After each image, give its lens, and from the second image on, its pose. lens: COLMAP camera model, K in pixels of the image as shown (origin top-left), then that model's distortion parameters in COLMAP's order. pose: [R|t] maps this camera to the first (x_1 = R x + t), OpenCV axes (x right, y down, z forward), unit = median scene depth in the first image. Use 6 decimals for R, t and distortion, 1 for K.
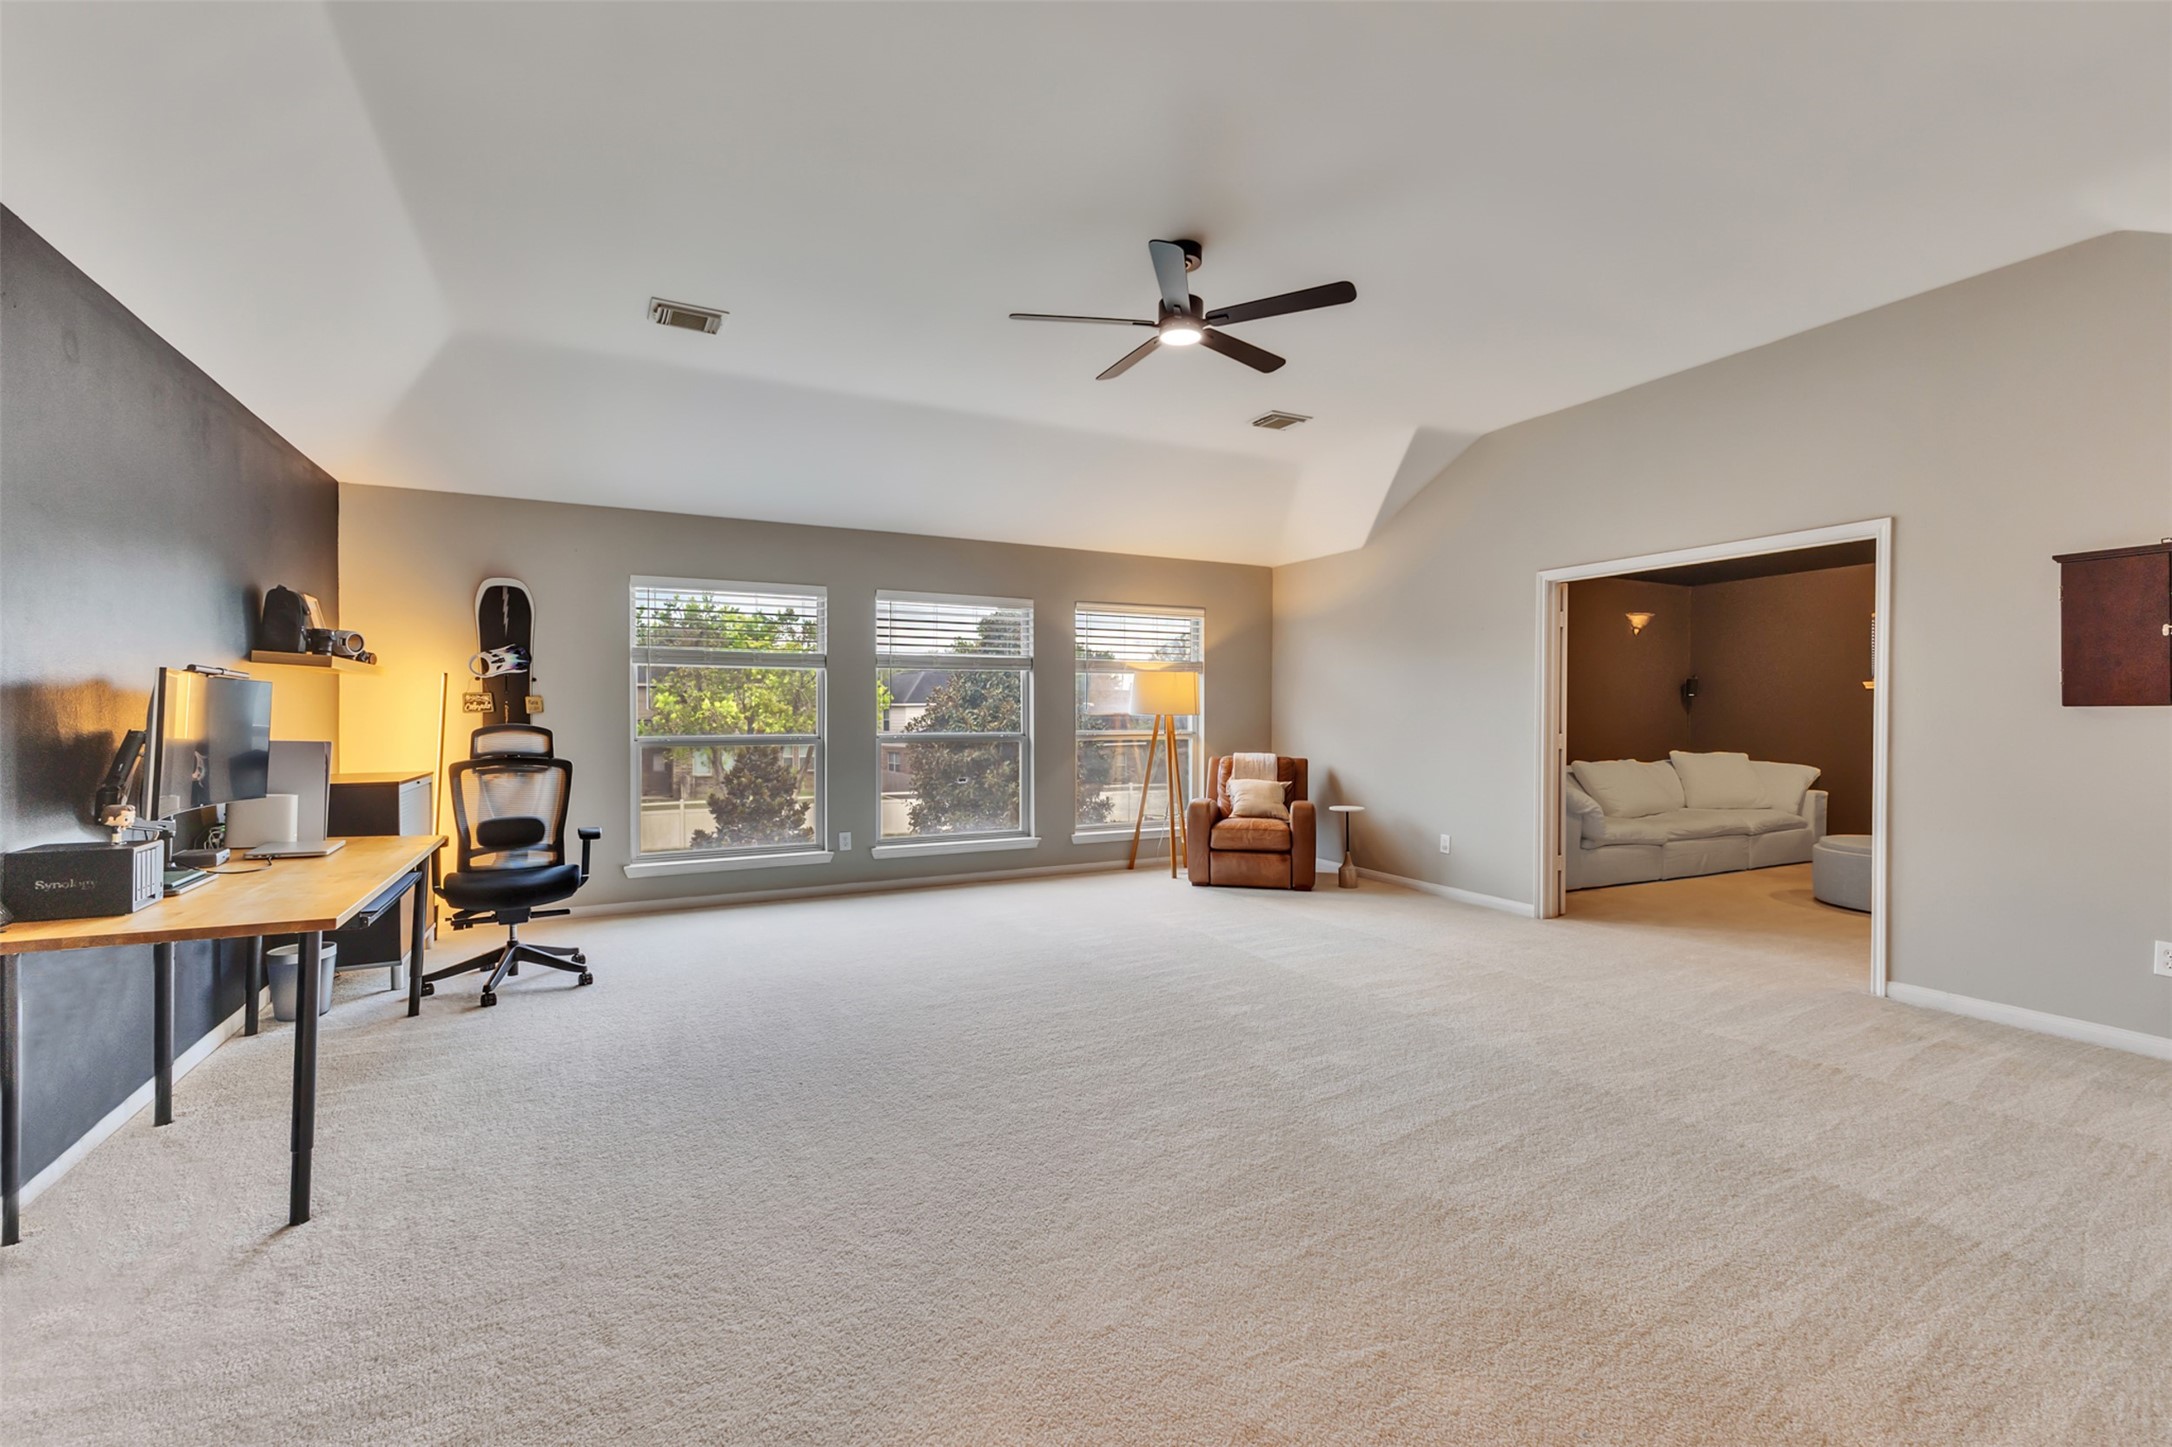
lens RADIAL K [[932.9, 0, 1082.4], [0, 932.9, 715.4], [0, 0, 1]] dist [0.013218, -0.003268]
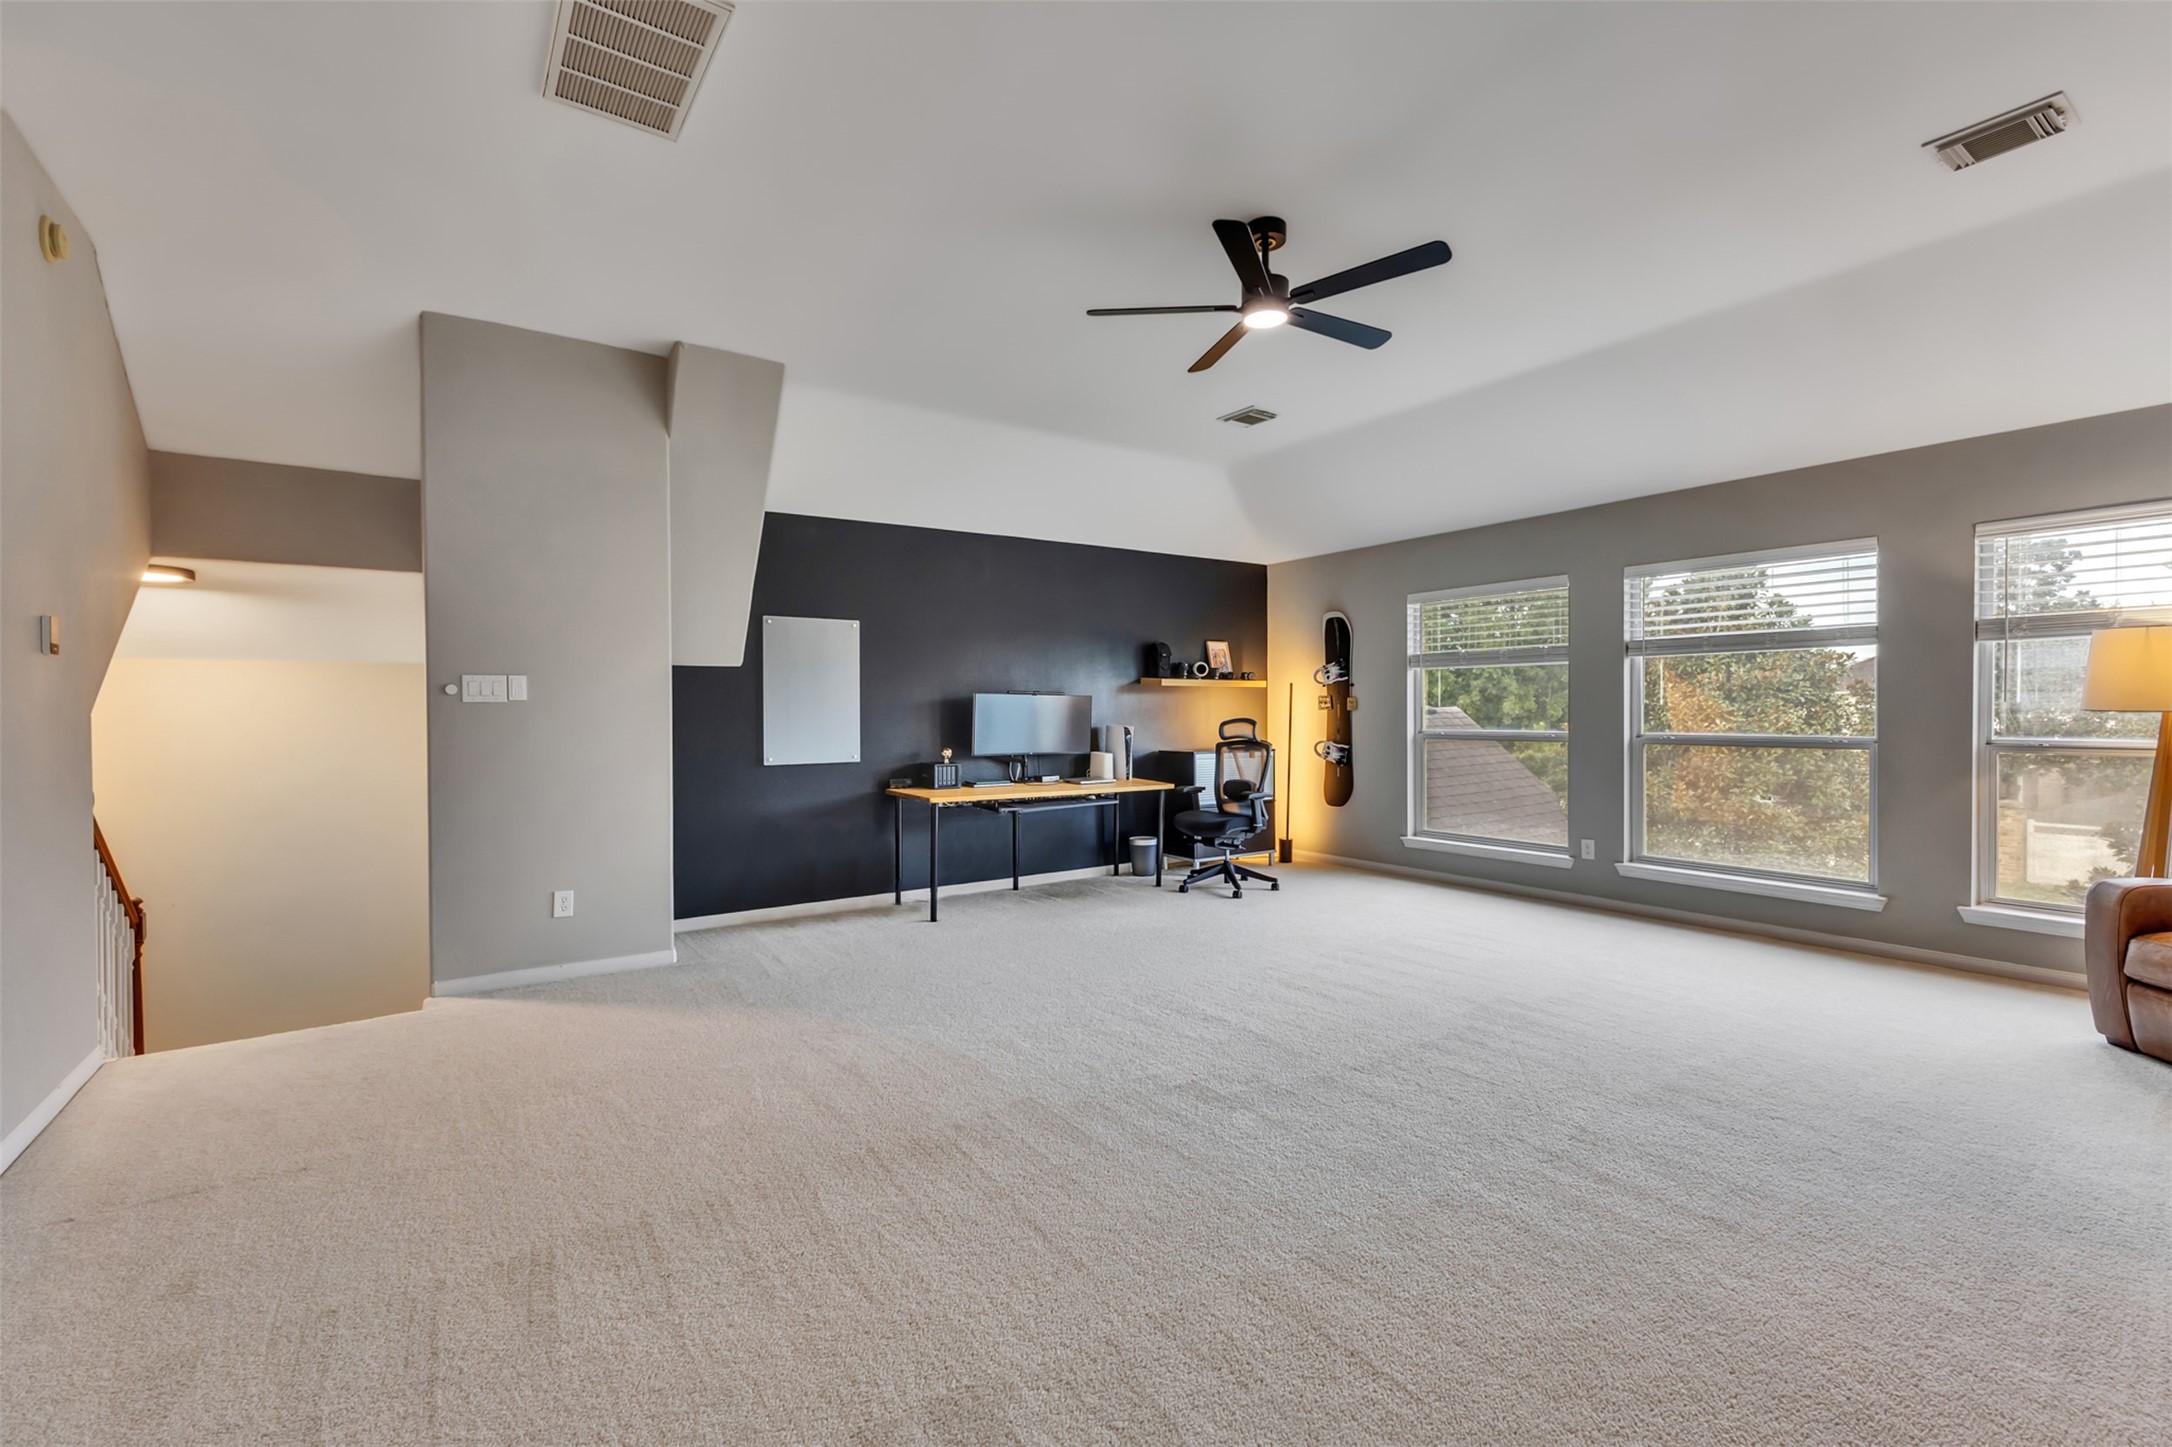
lens RADIAL K [[932.9, 0, 1081.5], [0, 932.9, 728.4], [0, 0, 1]] dist [0.013218, -0.003268]
pose [[0.128364, 0.021078, -0.991503, 0.594530], [0.004011, 0.999755, 0.021772, -0.005699], [0.991719, -0.006771, 0.128248, 0.394448]]
